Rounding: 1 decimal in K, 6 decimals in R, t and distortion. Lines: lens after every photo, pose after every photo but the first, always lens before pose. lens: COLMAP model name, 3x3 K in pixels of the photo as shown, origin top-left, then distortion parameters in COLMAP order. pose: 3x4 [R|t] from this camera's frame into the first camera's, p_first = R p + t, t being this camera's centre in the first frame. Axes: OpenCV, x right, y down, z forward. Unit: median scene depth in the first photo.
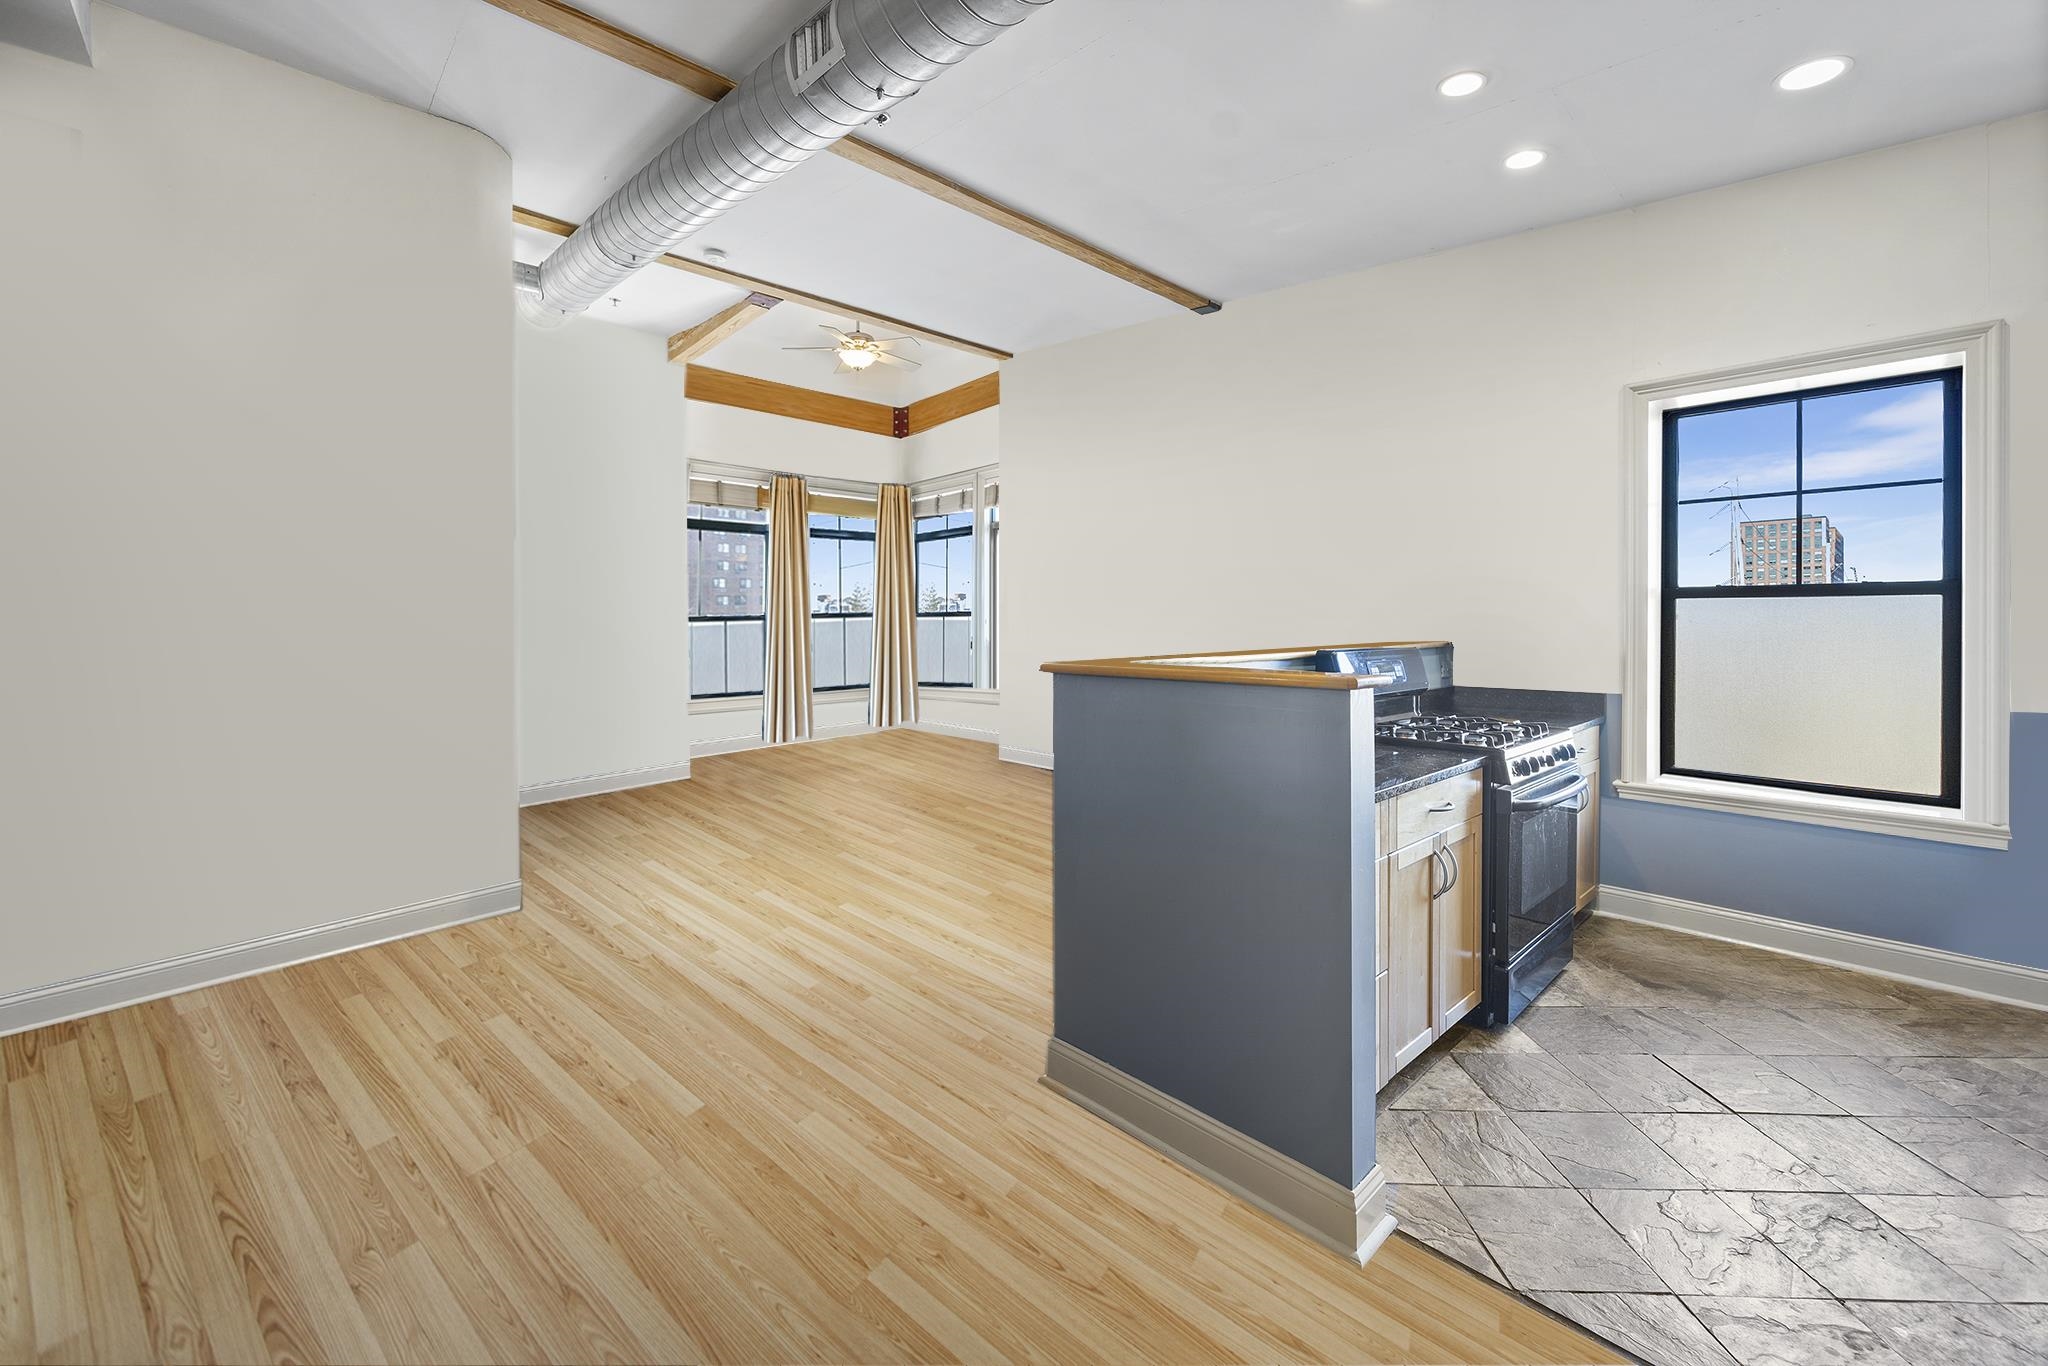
lens RADIAL K [[821.7, 0, 1012.6], [0, 821.7, 626.4], [0, 0, 1]] dist [-0.002571, -0.000050]
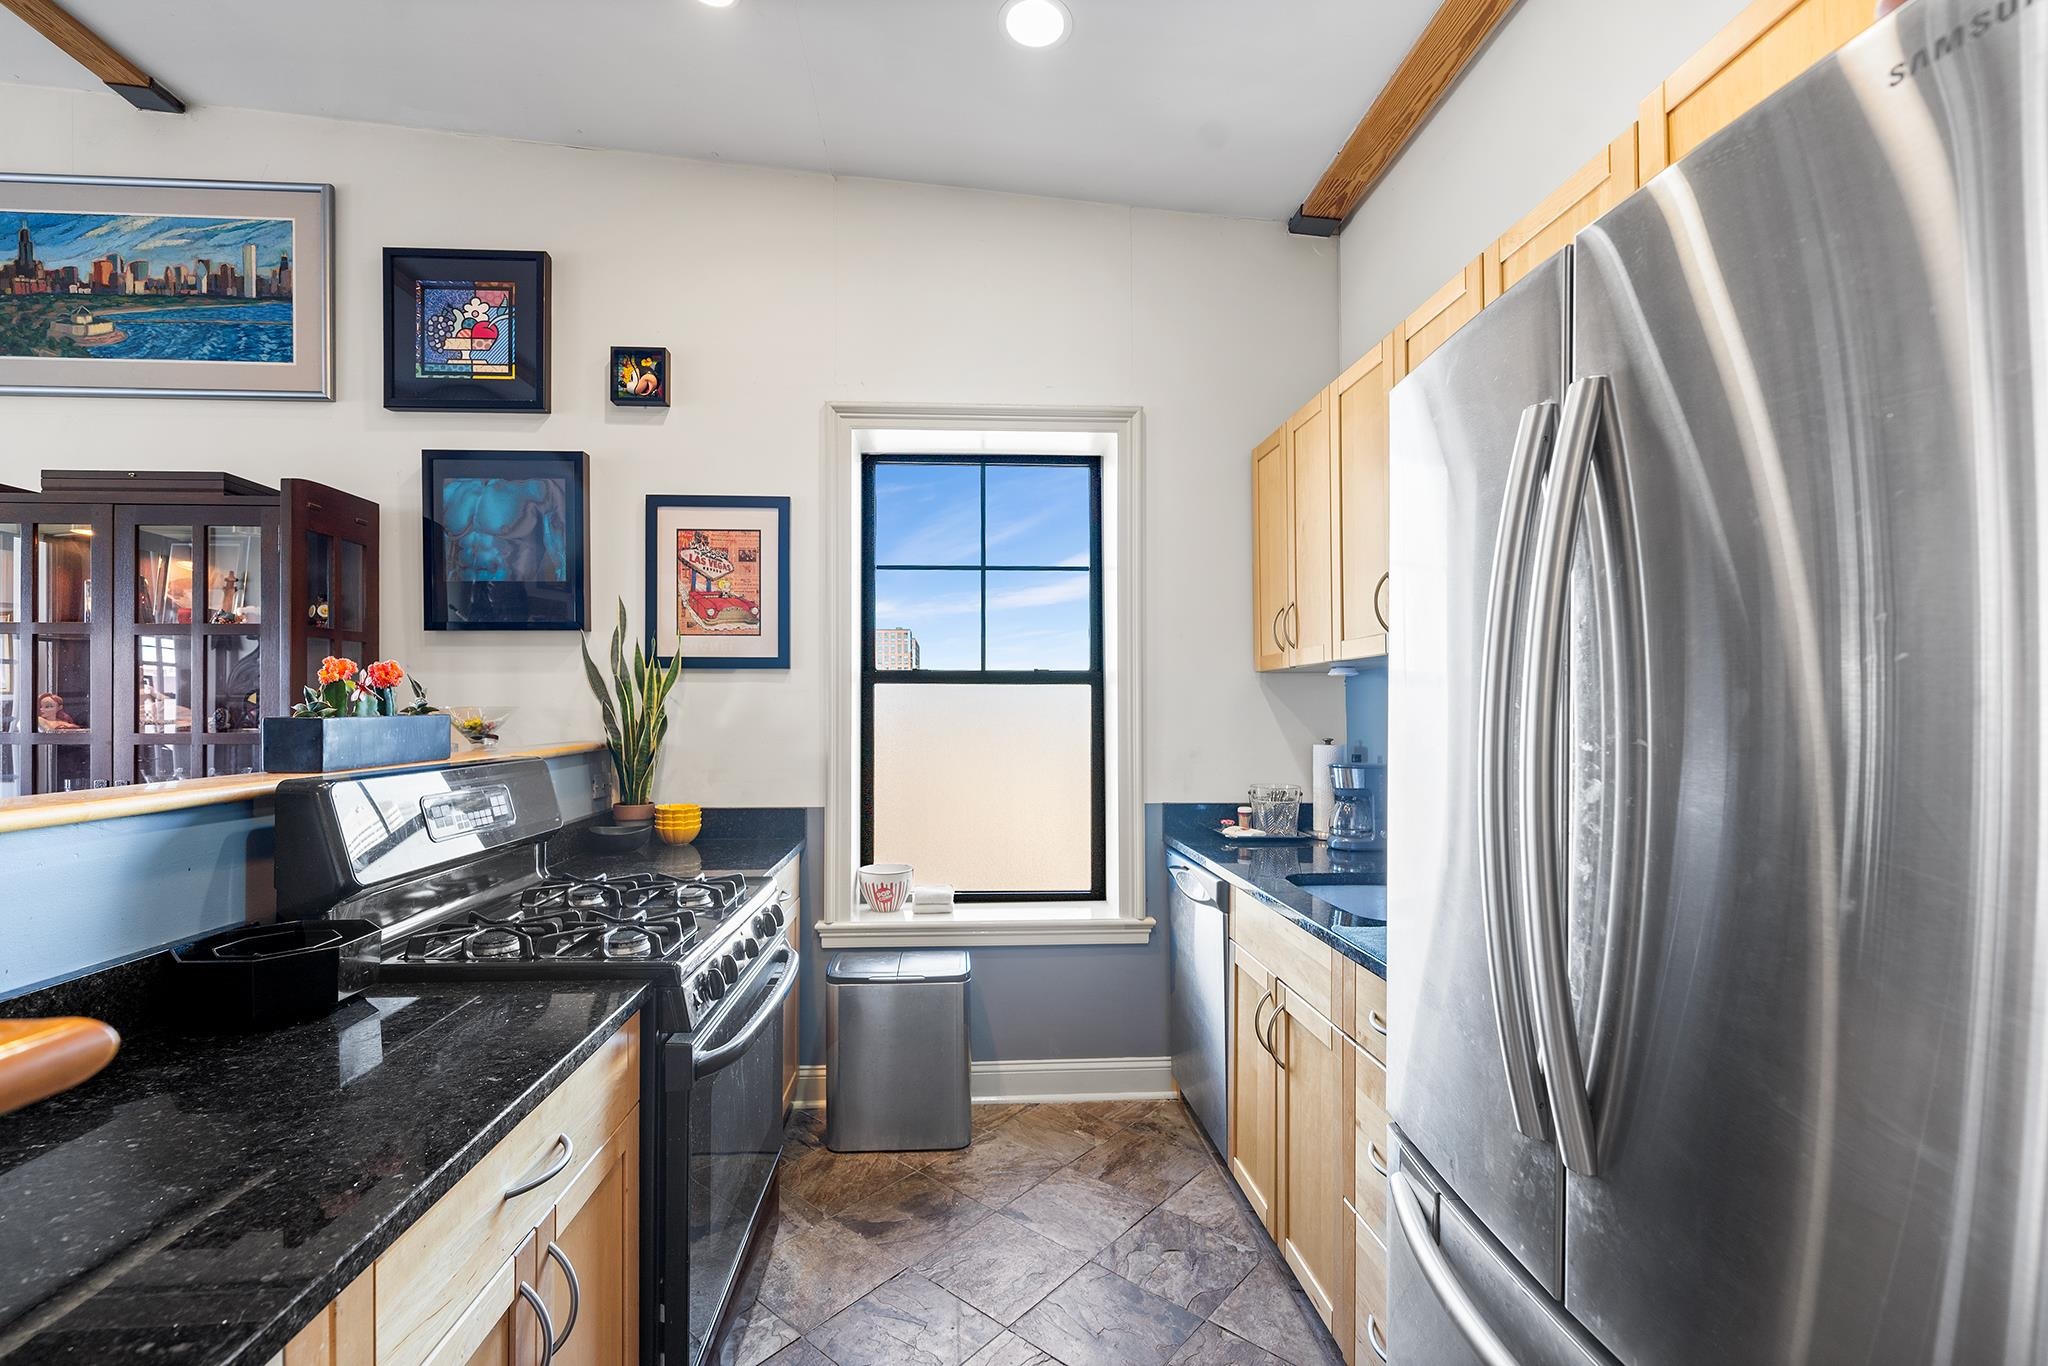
lens RADIAL K [[877.3, 0, 999.9], [0, 877.3, 709.4], [0, 0, 1]] dist [0.000307, -0.000075]
pose [[0.634870, 0.002022, 0.772617, 0.227026], [0.003517, 0.999979, -0.005508, -0.003079], [-0.772611, 0.006214, 0.634849, 0.373004]]
